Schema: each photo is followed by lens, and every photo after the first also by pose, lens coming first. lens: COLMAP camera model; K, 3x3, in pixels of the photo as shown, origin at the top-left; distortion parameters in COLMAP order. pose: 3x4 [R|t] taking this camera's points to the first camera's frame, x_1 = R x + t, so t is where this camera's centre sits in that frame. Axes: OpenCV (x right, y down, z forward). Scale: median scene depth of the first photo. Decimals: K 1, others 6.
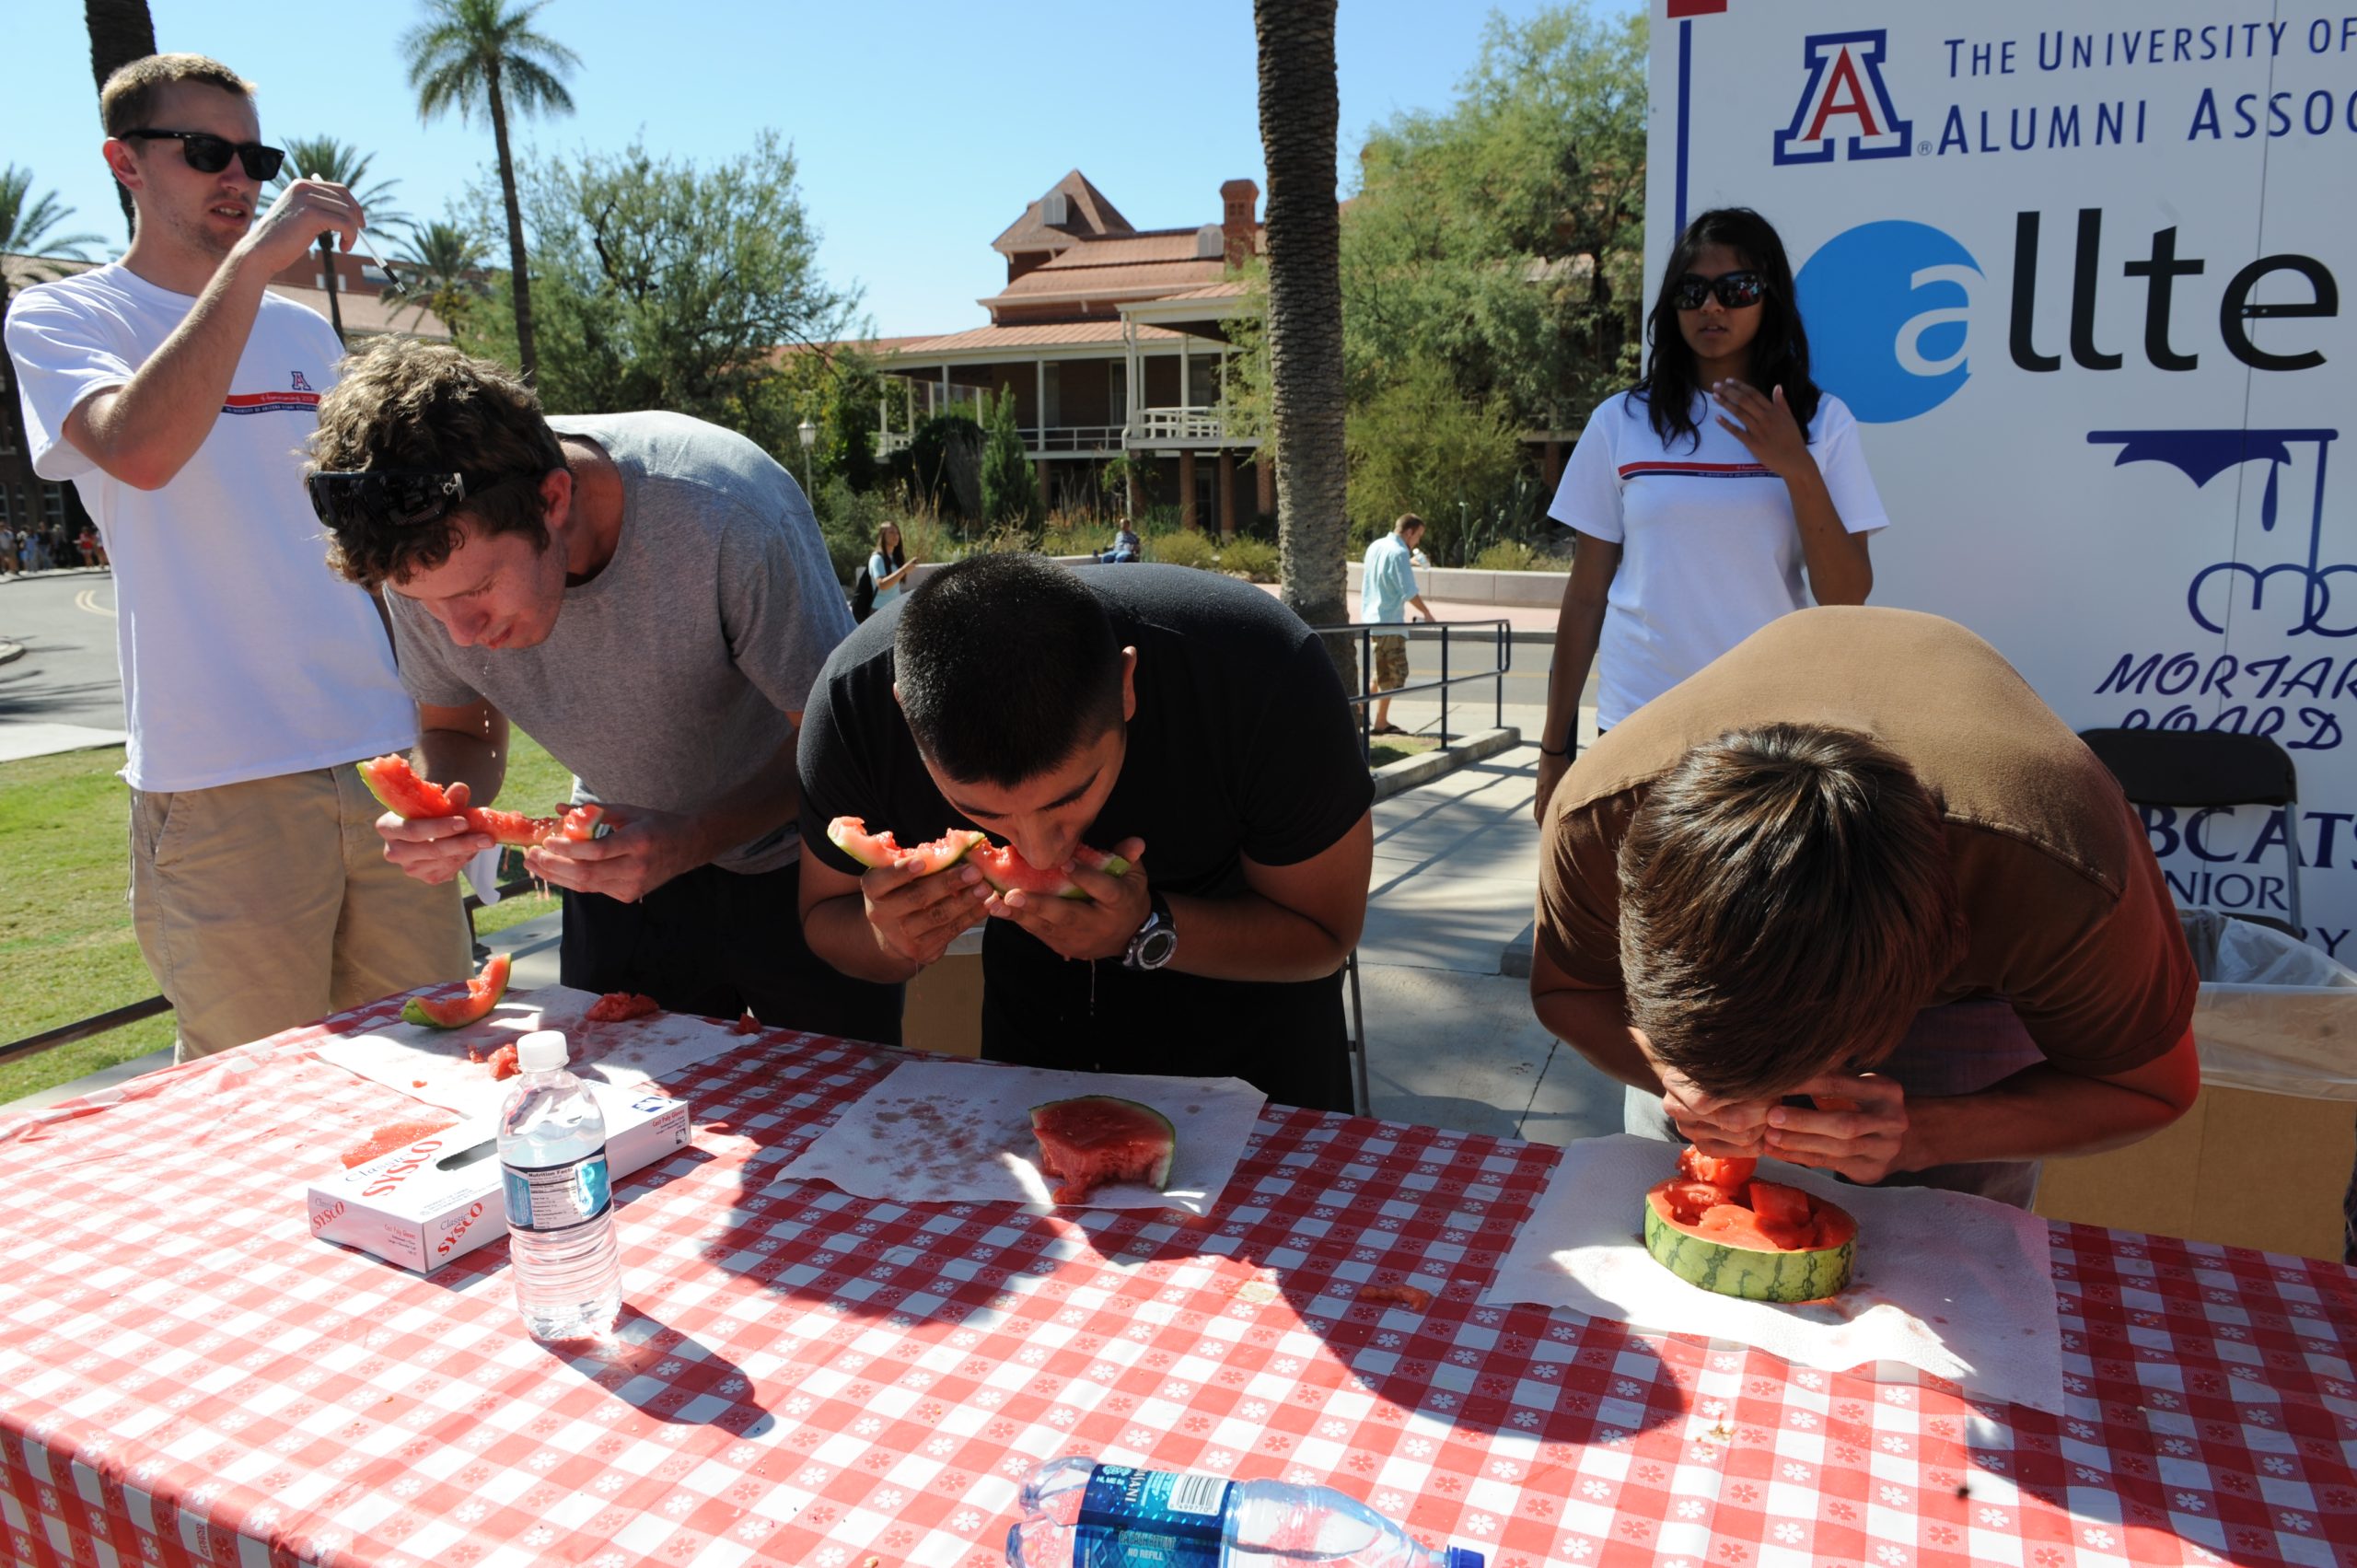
lens RADIAL K [[1600.3, 0, 1185.5], [0, 1600.3, 787.1], [0, 0, 1]] dist [-0.058994, 0.003808]
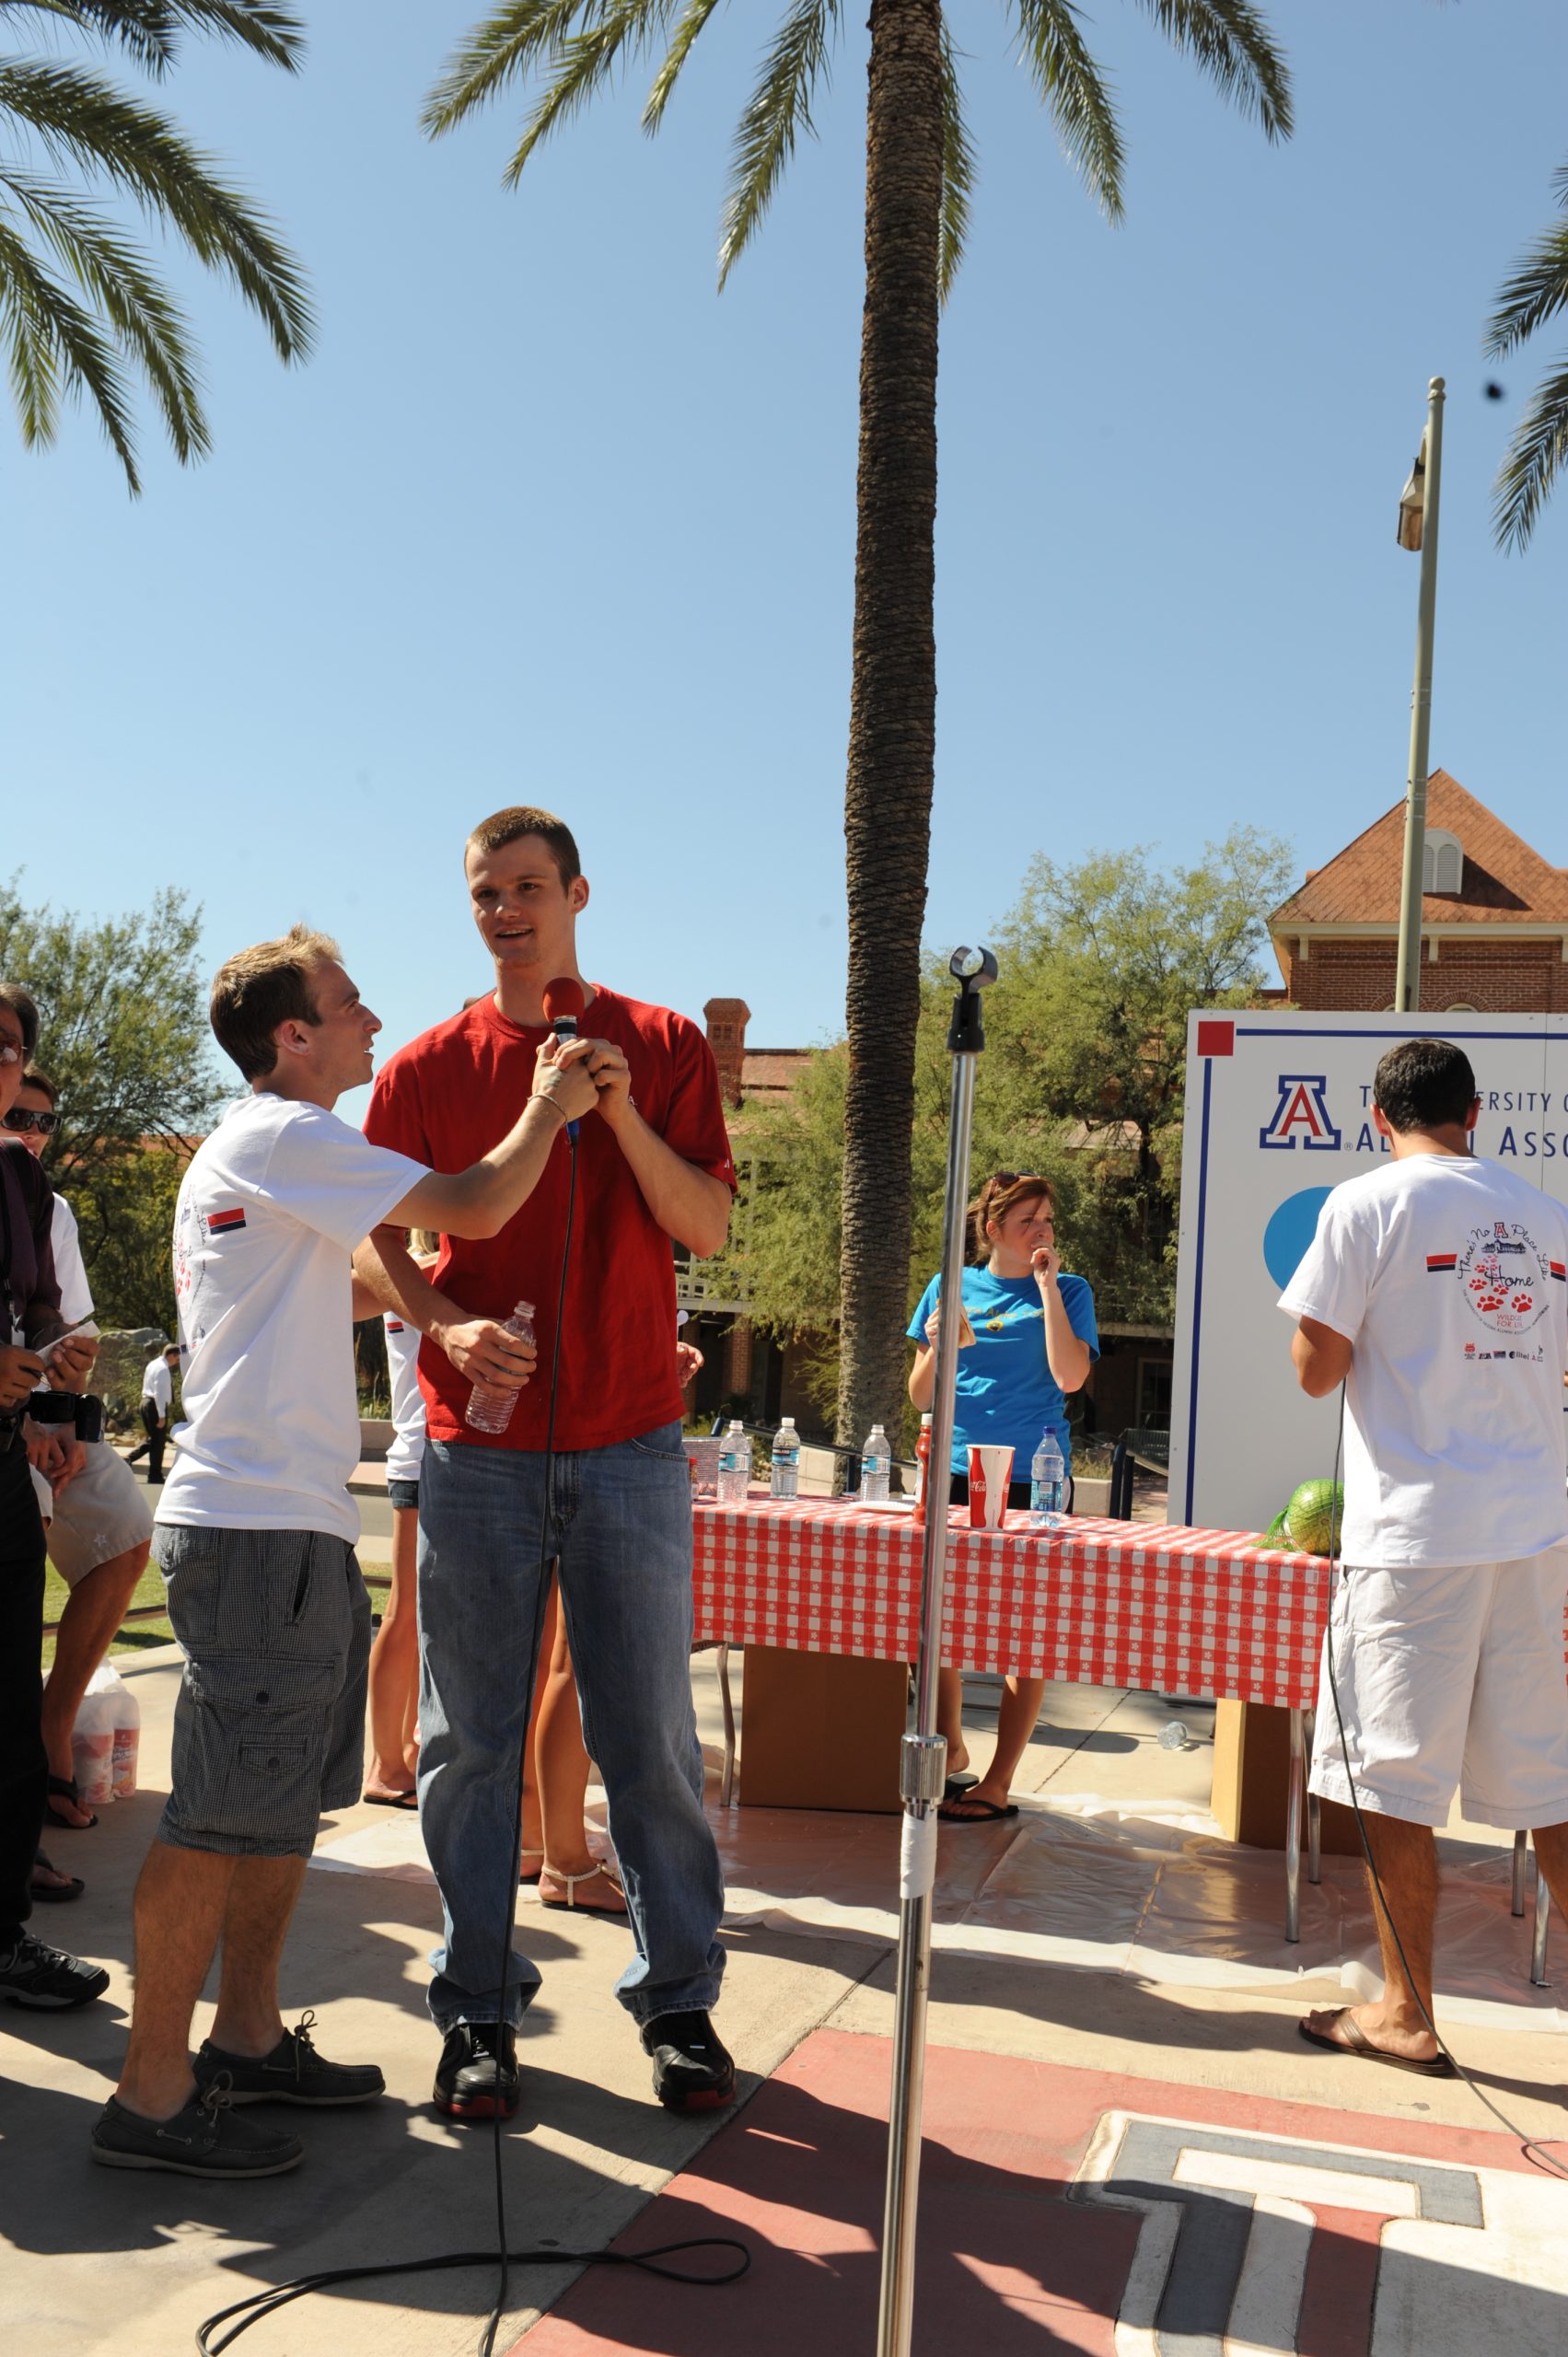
lens RADIAL K [[2149.4, 0, 796.5], [0, 2149.4, 1184.9], [0, 0, 1]] dist [0.014012, 0.016543]
pose [[0.992760, 0.084537, 0.085334, -0.297887], [-0.058559, 0.960893, -0.270657, 0.280735], [-0.104877, 0.263700, 0.958886, -1.106872]]
